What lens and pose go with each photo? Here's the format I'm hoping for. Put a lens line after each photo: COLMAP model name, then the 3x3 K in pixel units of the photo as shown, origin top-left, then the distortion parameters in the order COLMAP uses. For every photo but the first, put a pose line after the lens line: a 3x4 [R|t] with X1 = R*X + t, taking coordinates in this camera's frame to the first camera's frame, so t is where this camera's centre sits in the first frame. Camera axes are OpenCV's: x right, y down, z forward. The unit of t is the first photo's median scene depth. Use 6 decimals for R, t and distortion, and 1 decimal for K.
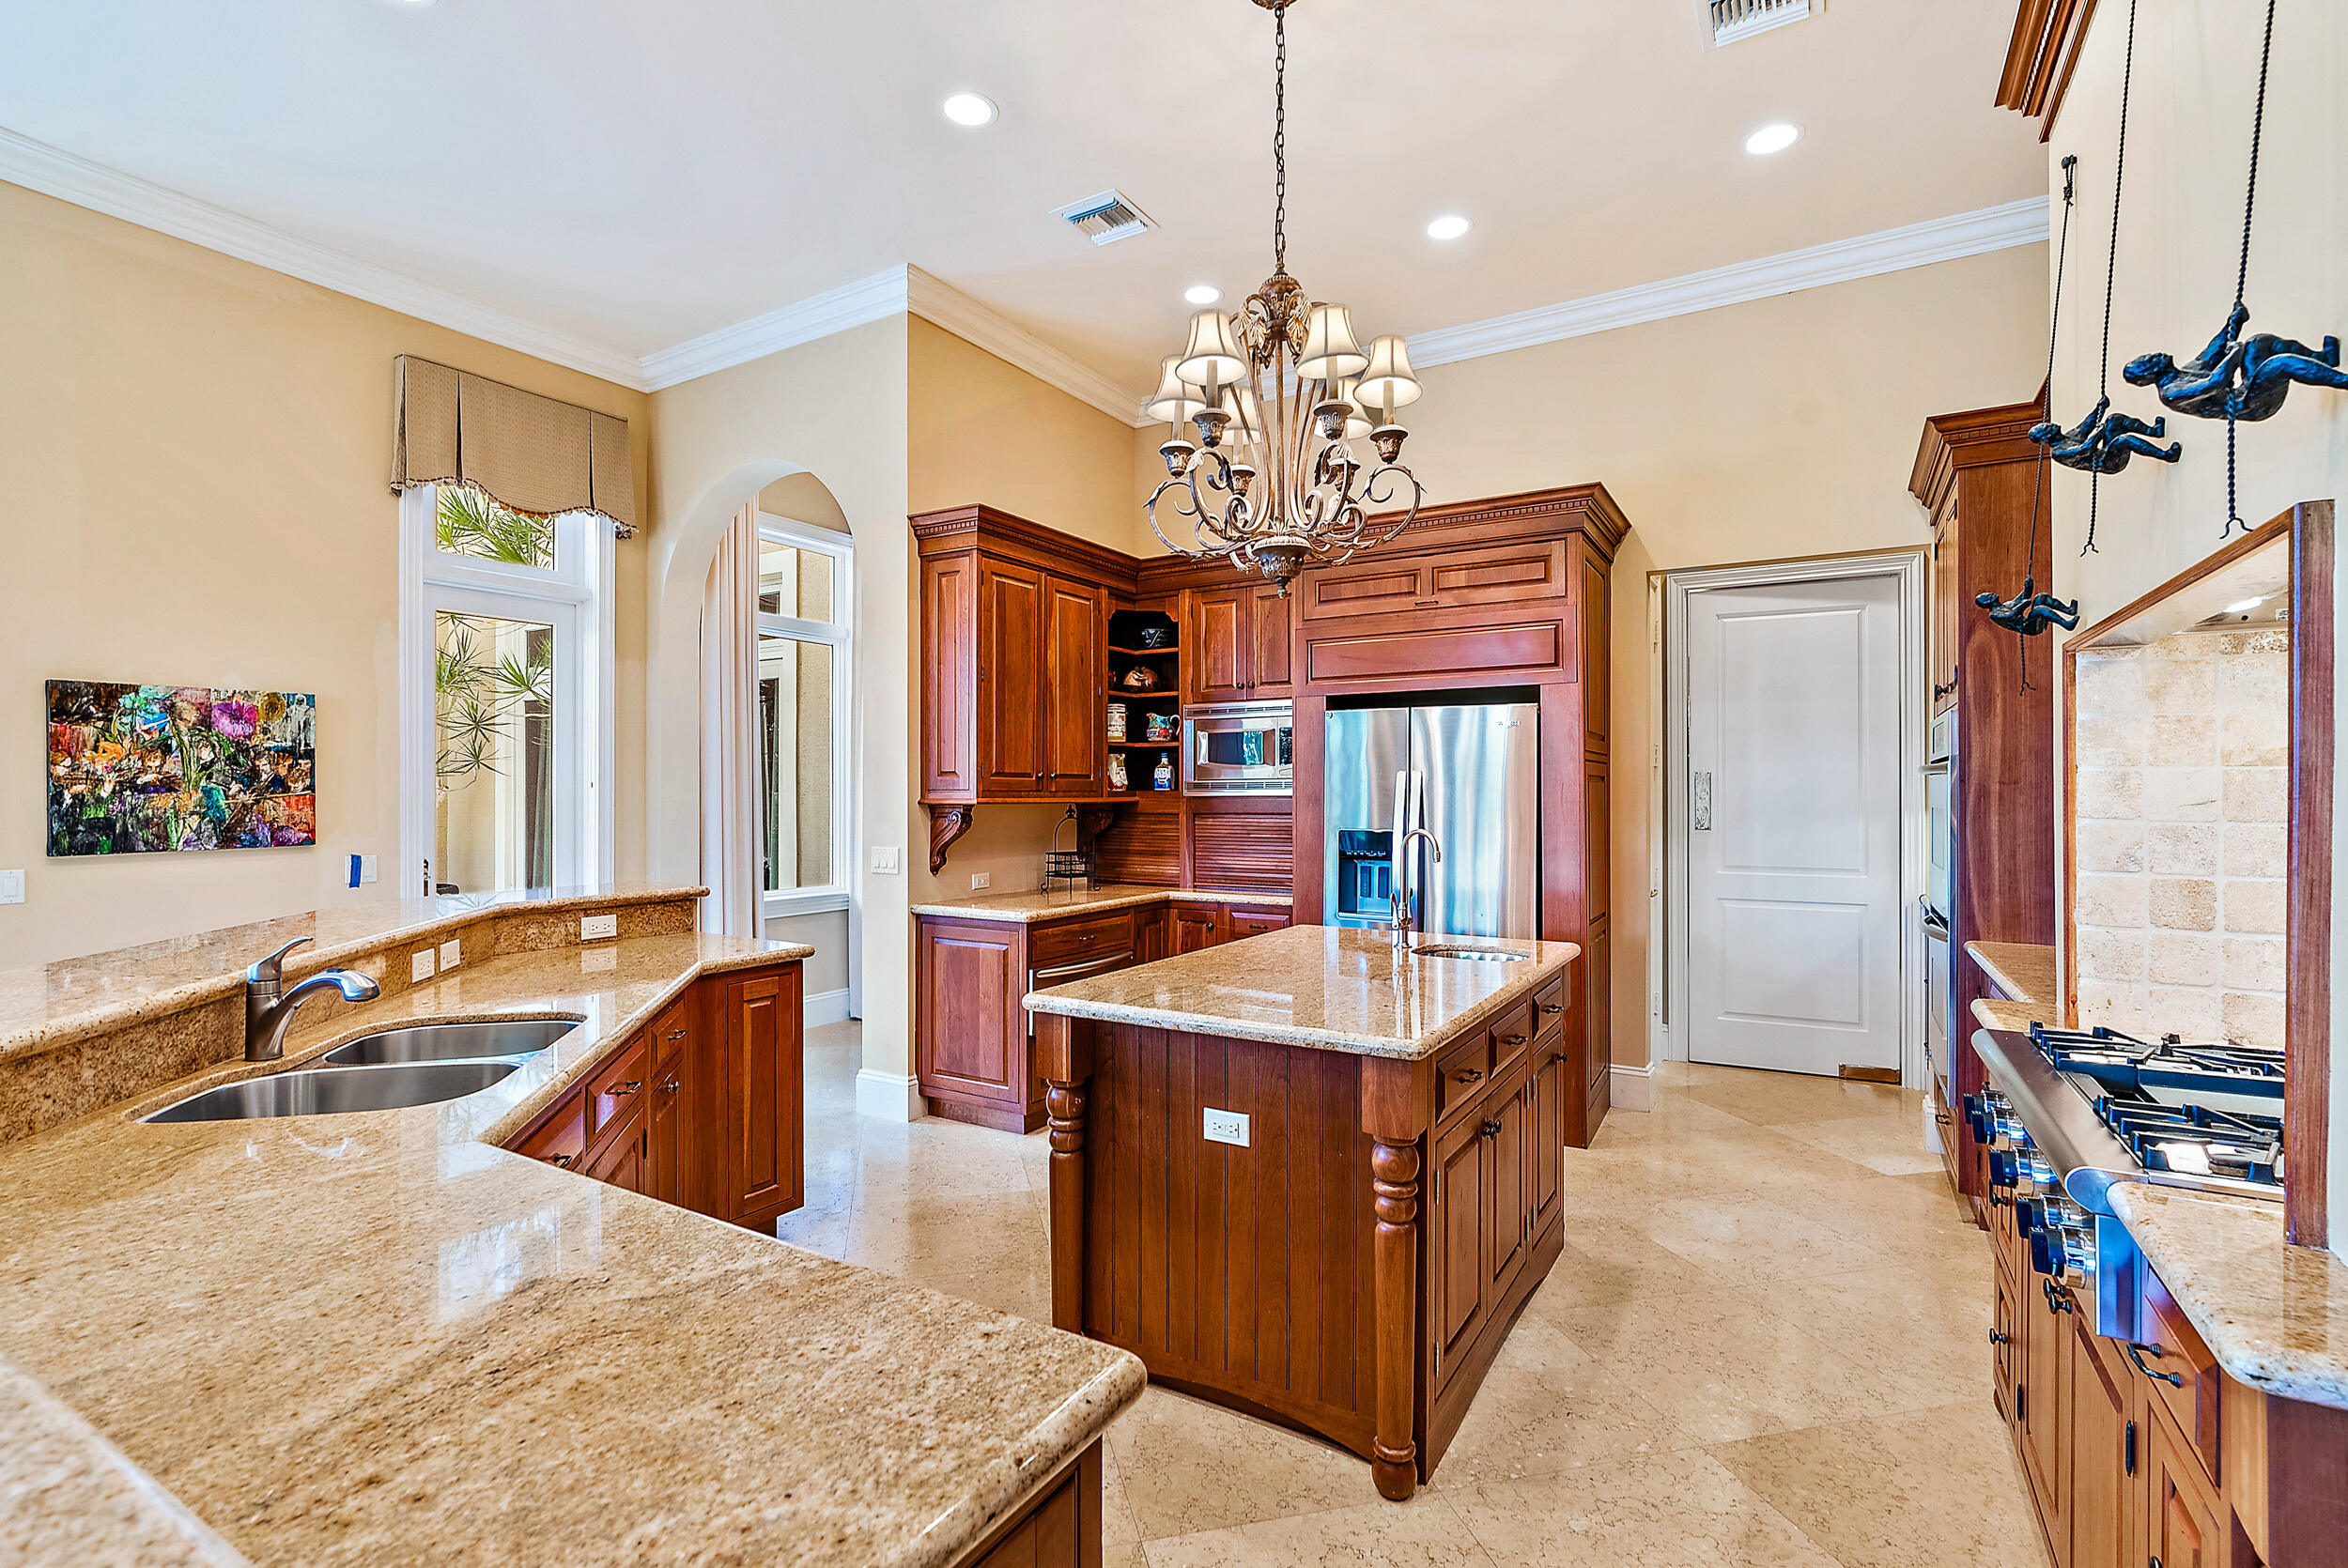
lens RADIAL K [[1069.8, 0, 1173.3], [0, 1069.8, 794.0], [0, 0, 1]] dist [-0.003742, 0.000916]
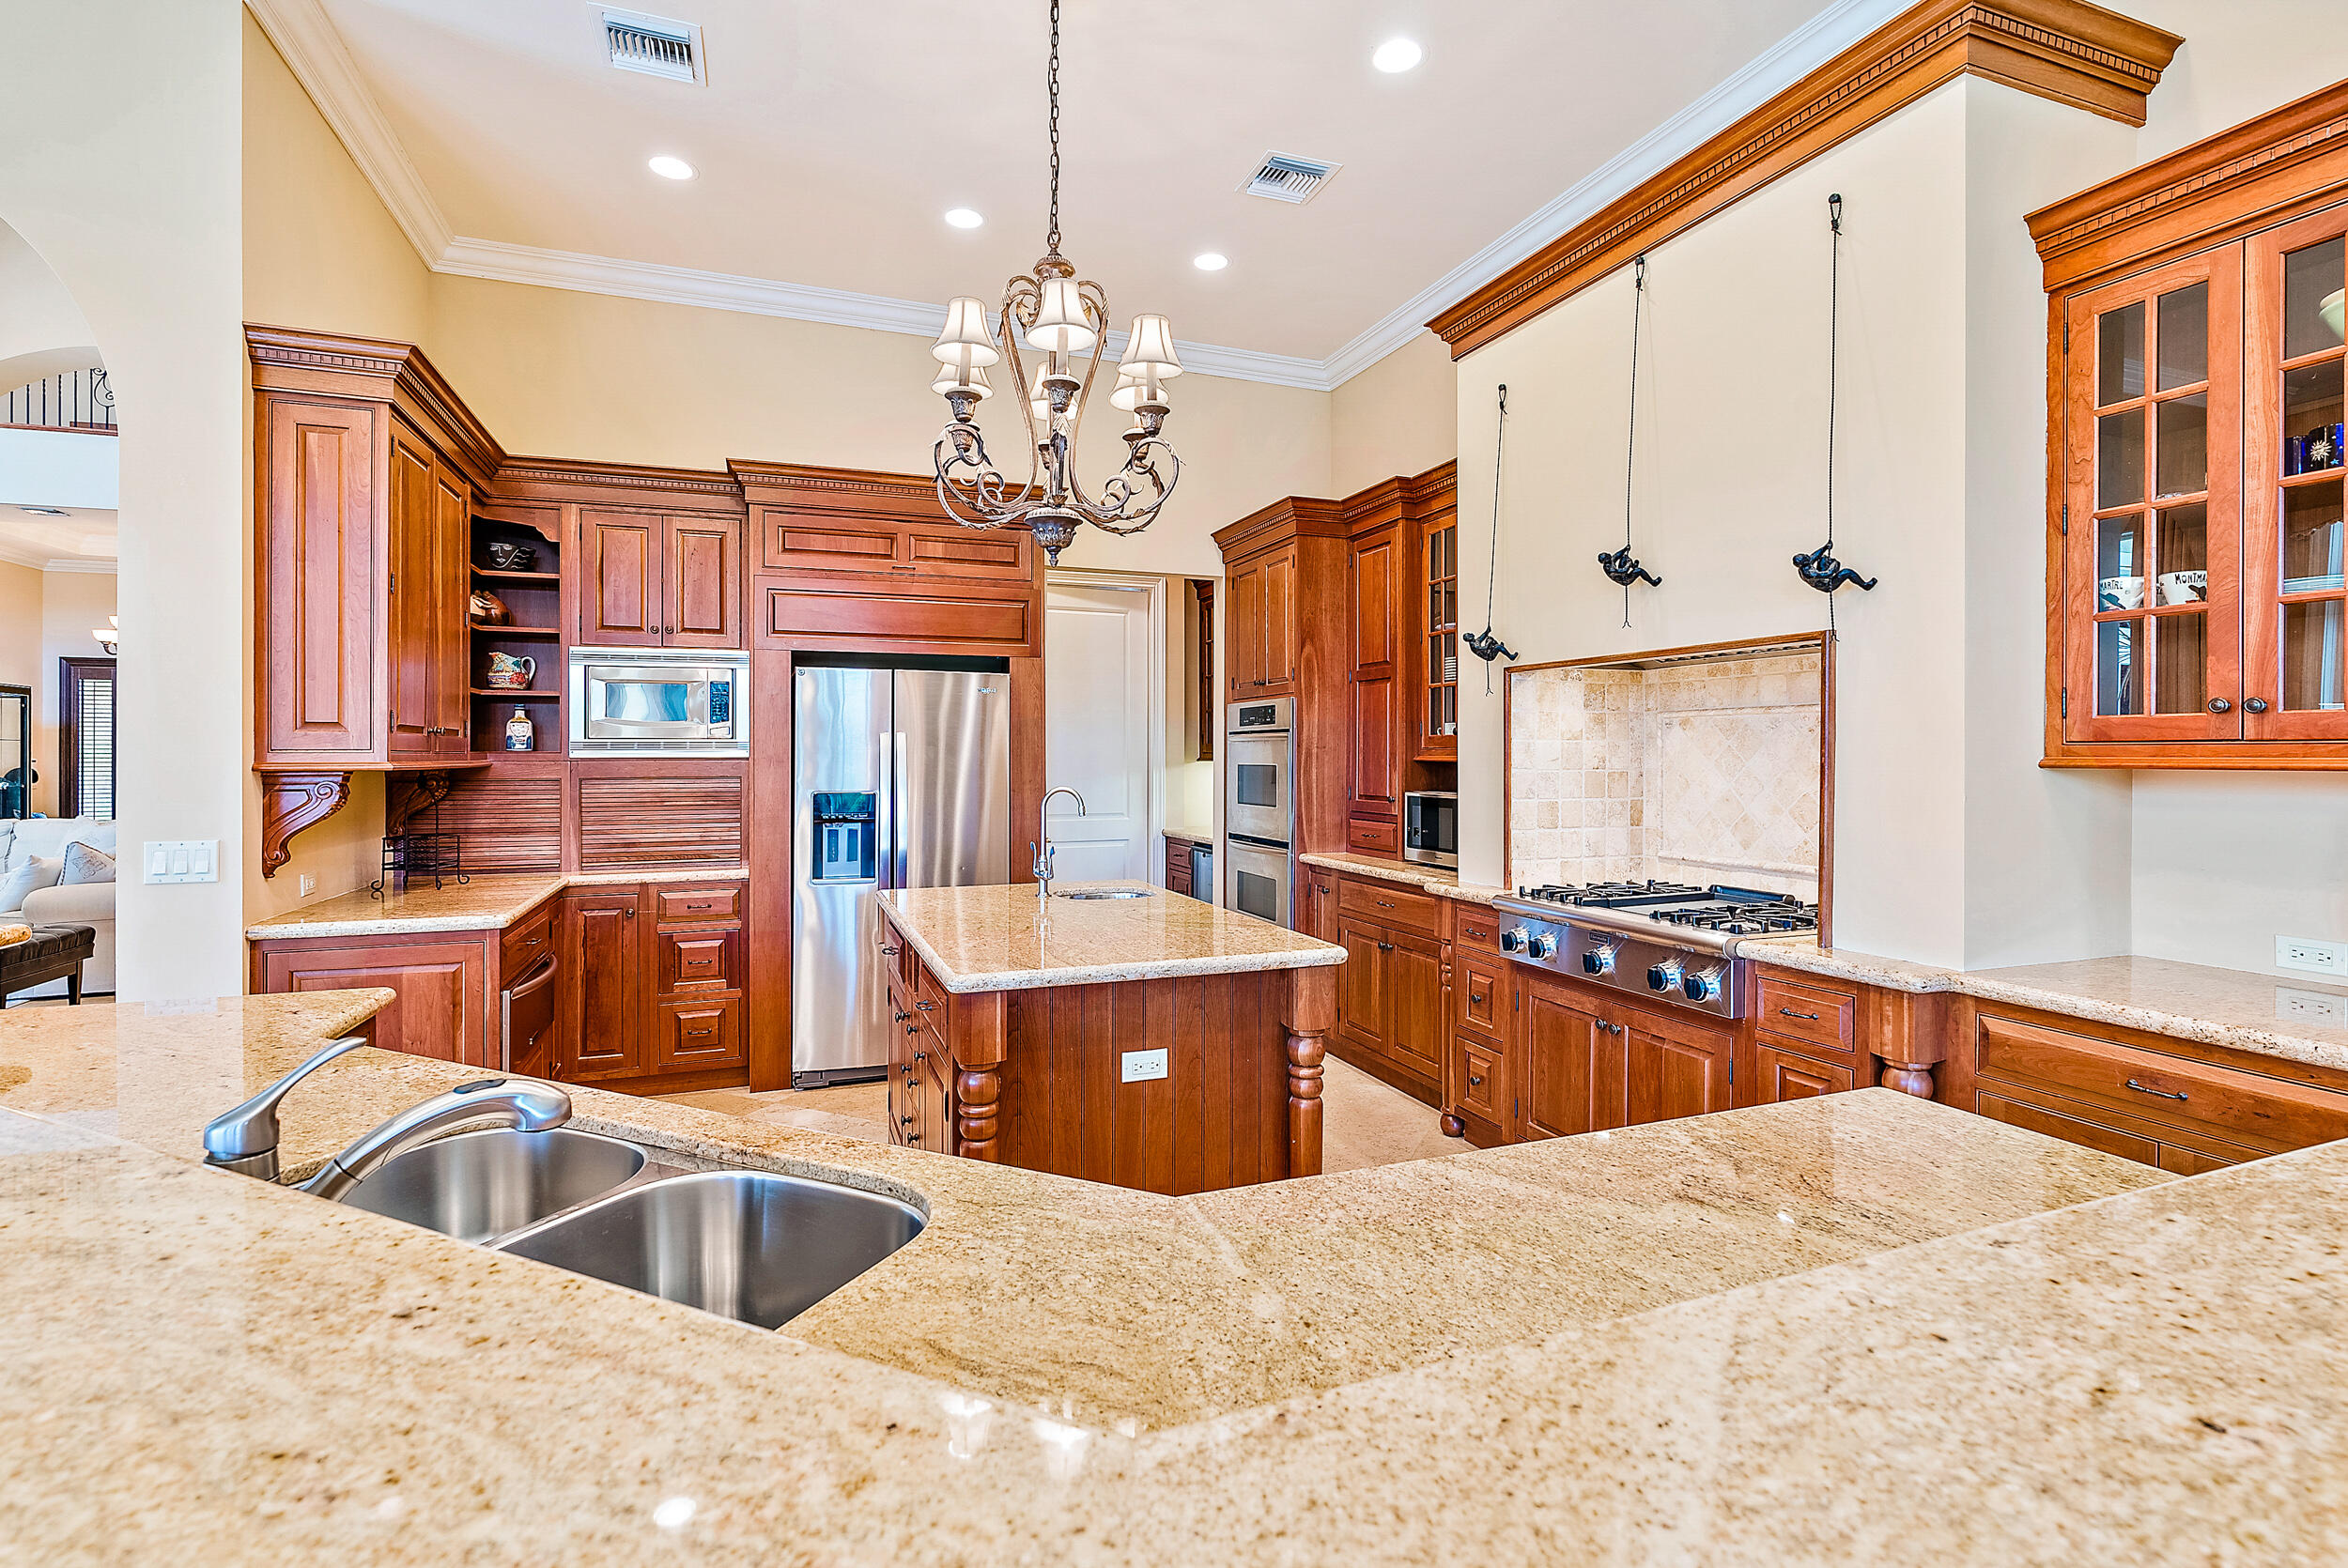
lens RADIAL K [[1069.8, 0, 1167.0], [0, 1069.8, 763.0], [0, 0, 1]] dist [-0.003742, 0.000916]
pose [[0.621730, -0.006599, 0.783204, -0.404284], [0.001115, 0.999971, 0.007541, 0.000007], [-0.783231, -0.003815, 0.621719, 0.165092]]
